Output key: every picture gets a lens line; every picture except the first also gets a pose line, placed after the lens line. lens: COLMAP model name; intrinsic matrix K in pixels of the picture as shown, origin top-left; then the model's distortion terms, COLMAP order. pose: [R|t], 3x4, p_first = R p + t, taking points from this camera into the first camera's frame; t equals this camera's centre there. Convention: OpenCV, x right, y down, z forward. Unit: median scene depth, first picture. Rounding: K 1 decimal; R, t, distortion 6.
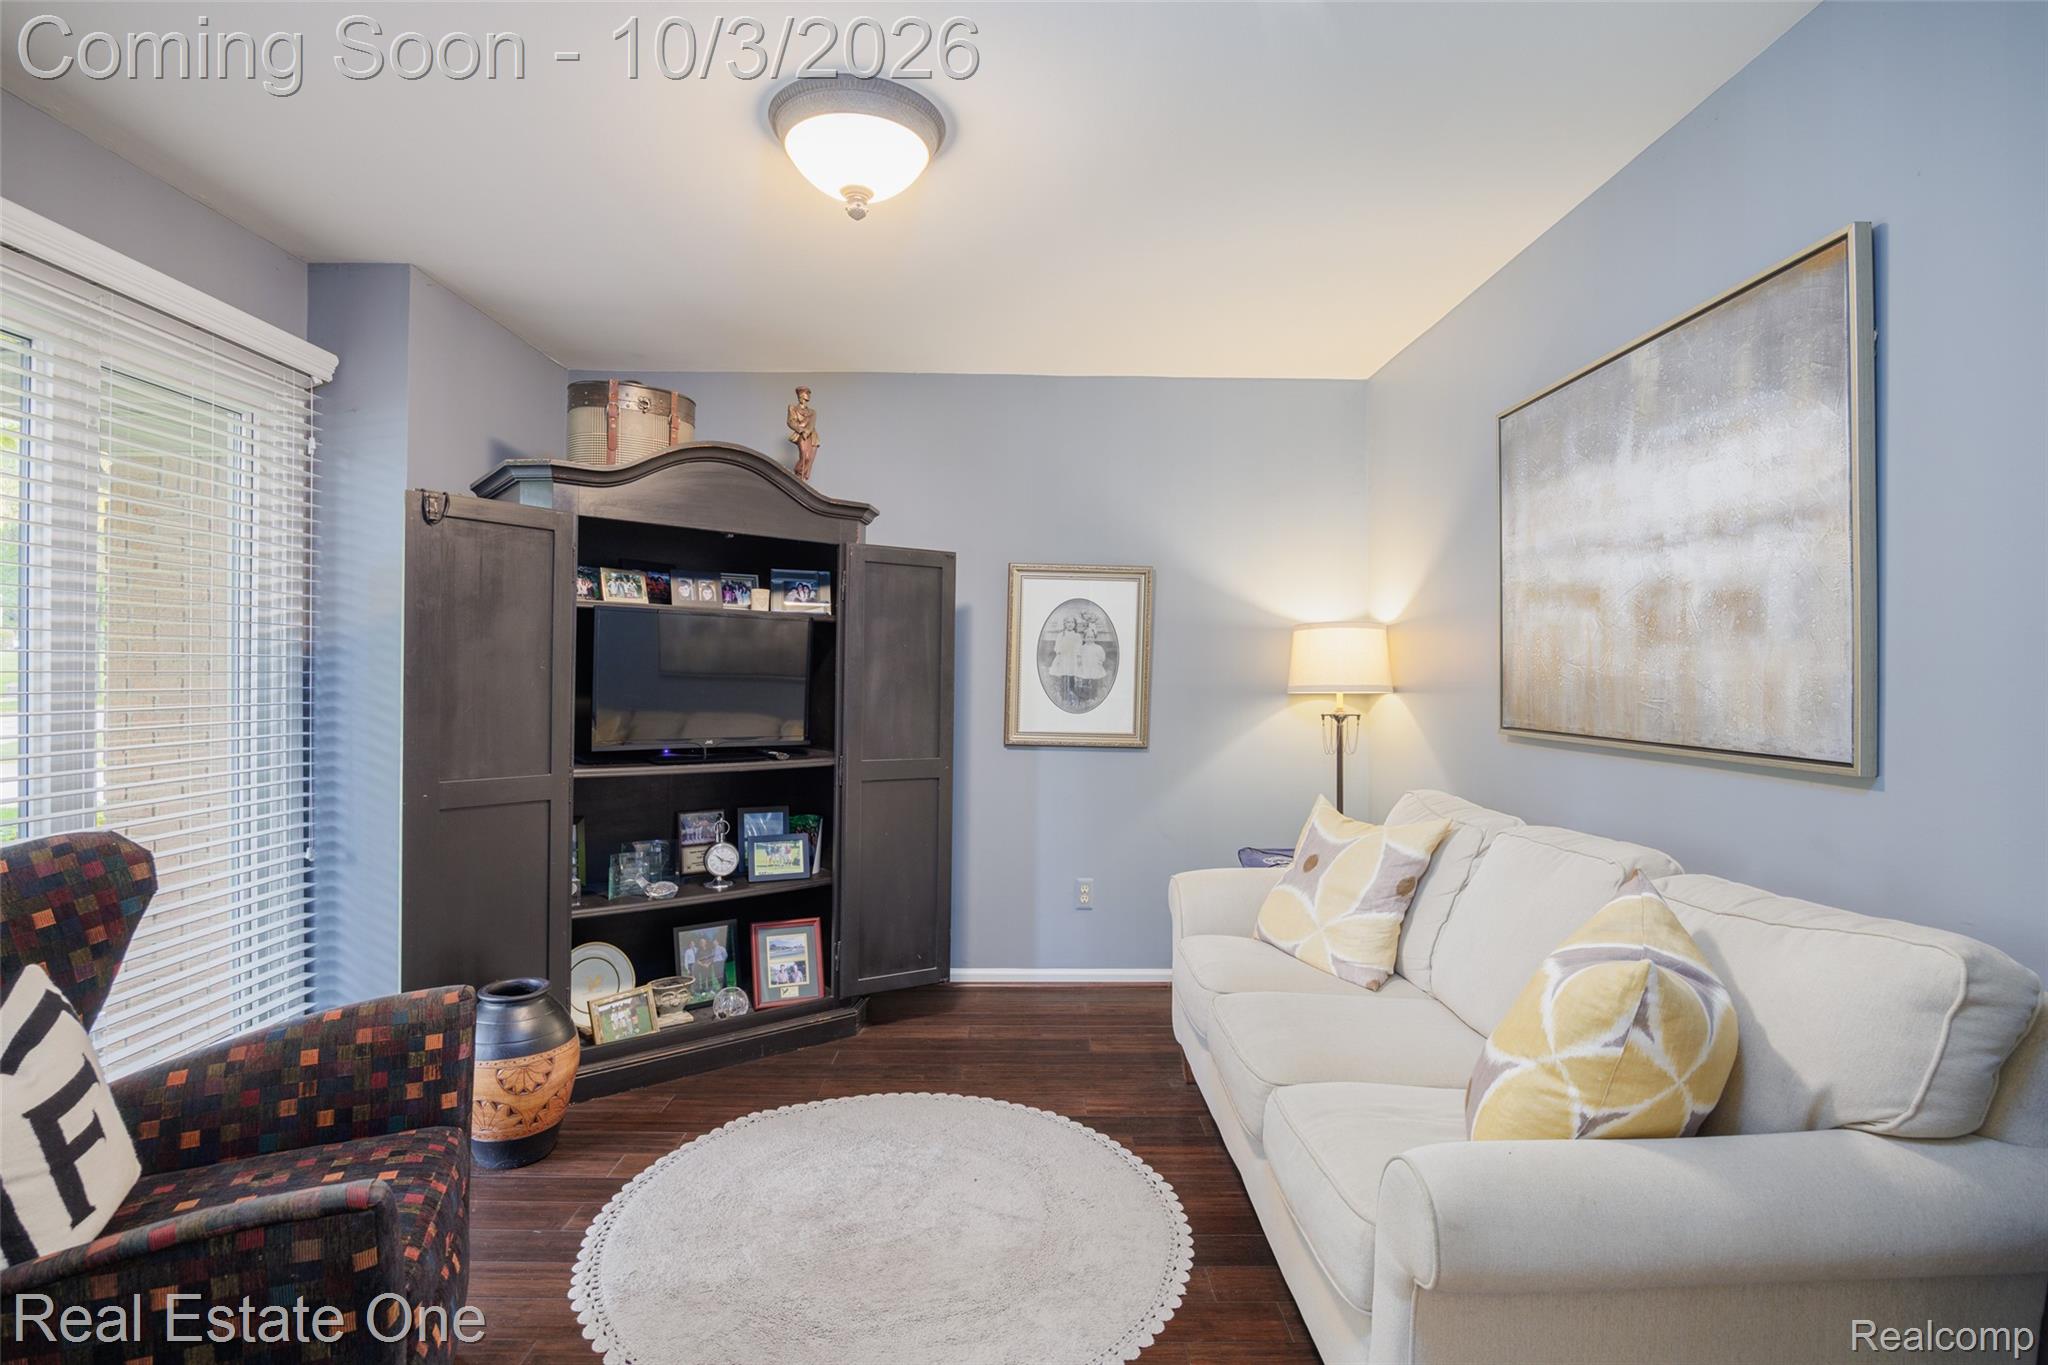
lens RADIAL K [[997.8, 0, 1019.6], [0, 997.8, 679.7], [0, 0, 1]] dist [-0.014176, -0.000851]
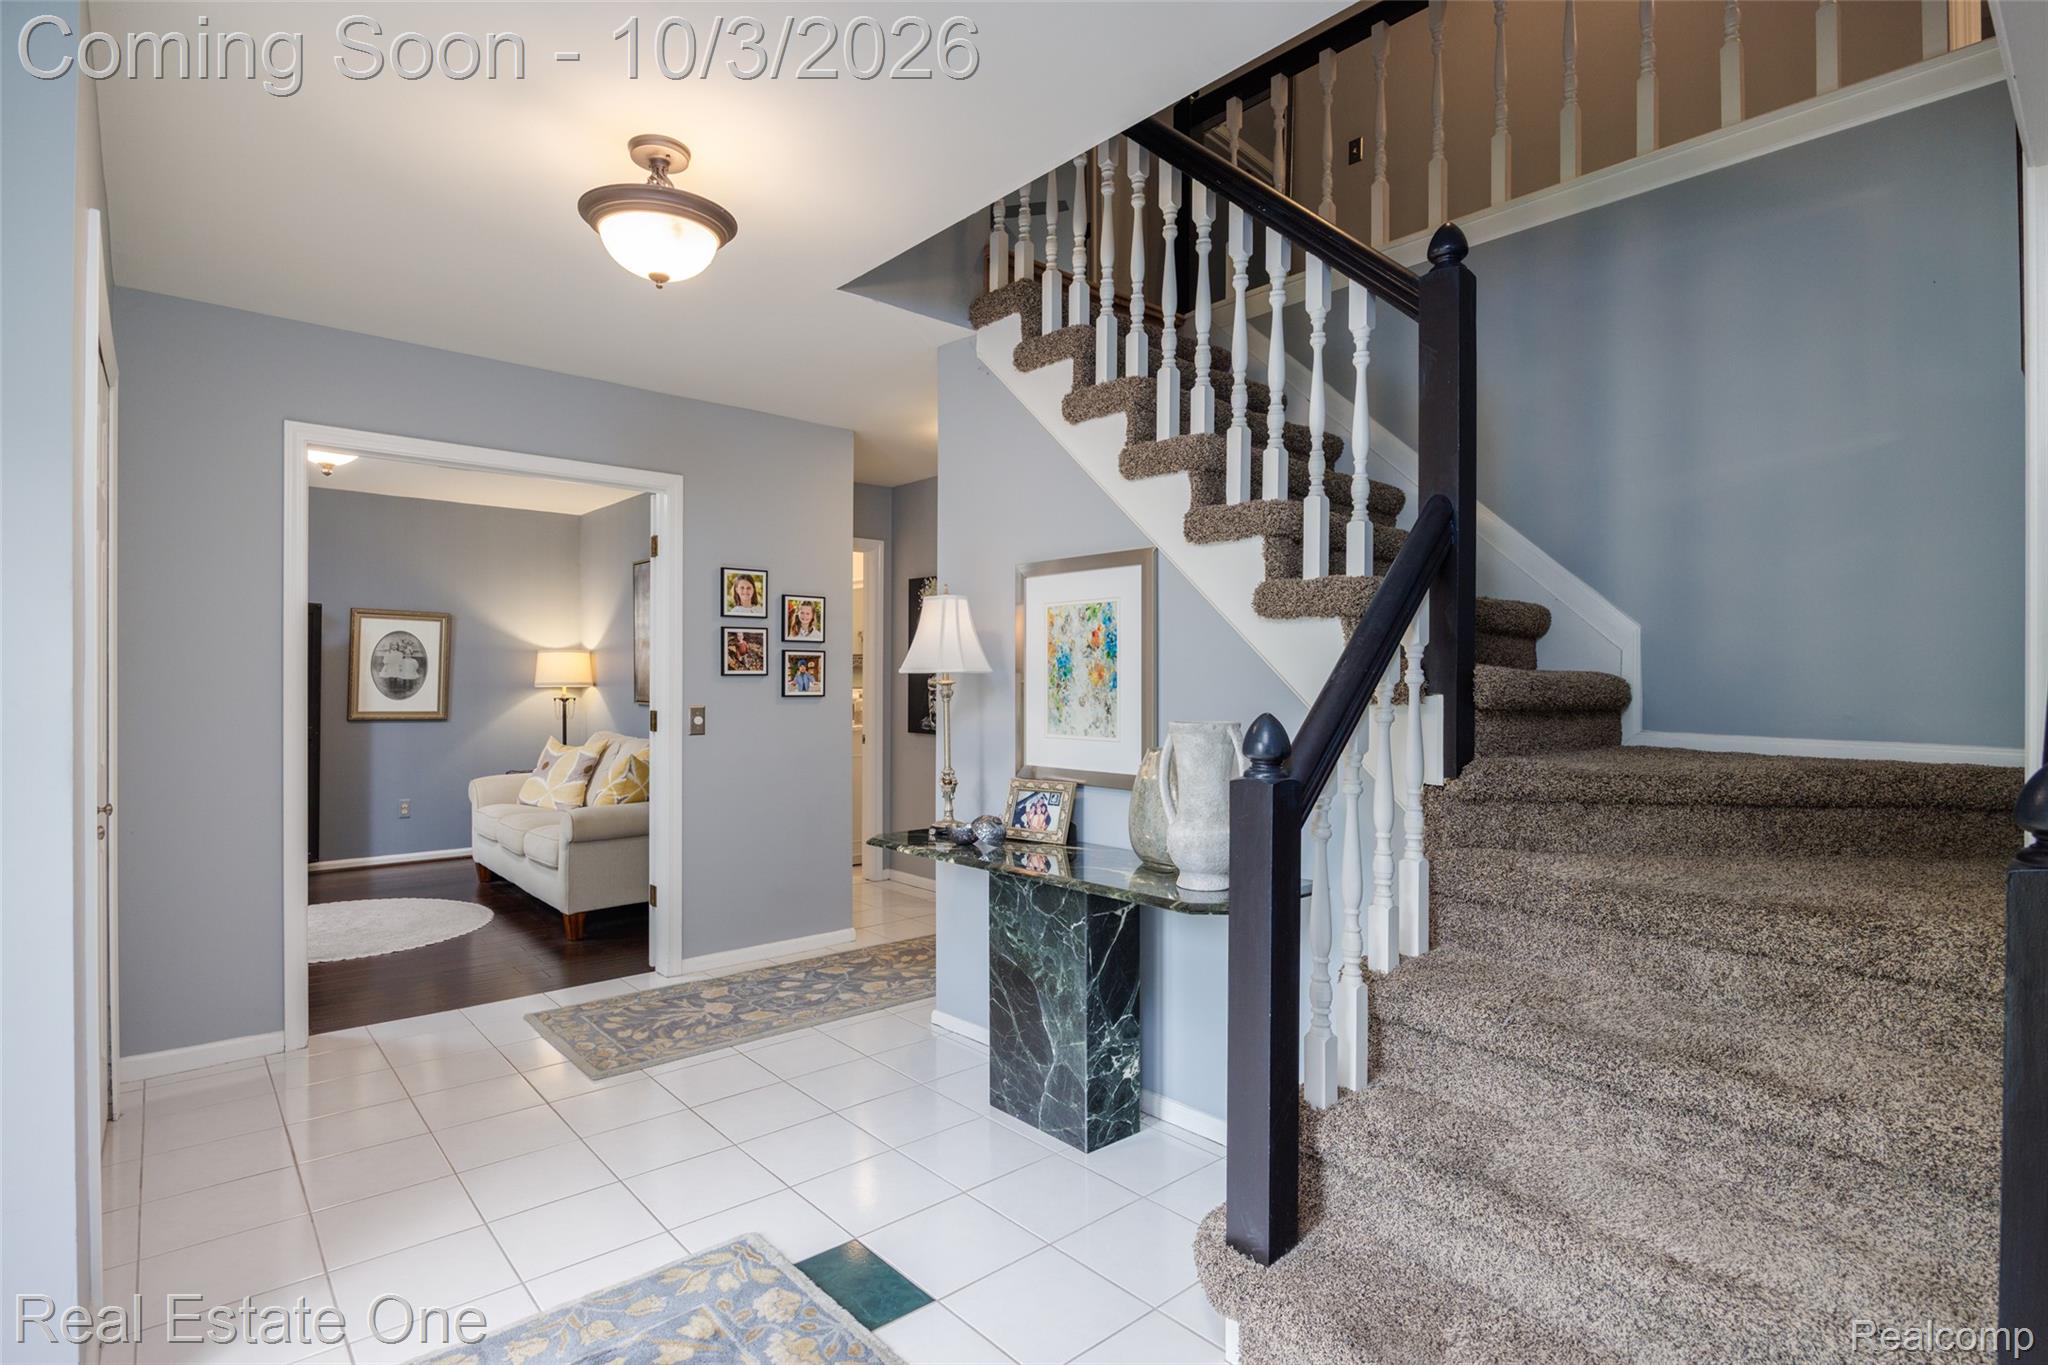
lens RADIAL K [[997.8, 0, 1015.5], [0, 997.8, 682.4], [0, 0, 1]] dist [-0.014176, -0.000851]
pose [[0.761102, -0.003991, 0.648620, -0.242073], [0.000911, 0.999987, 0.005084, -0.003061], [-0.648631, -0.003278, 0.761096, -0.958968]]
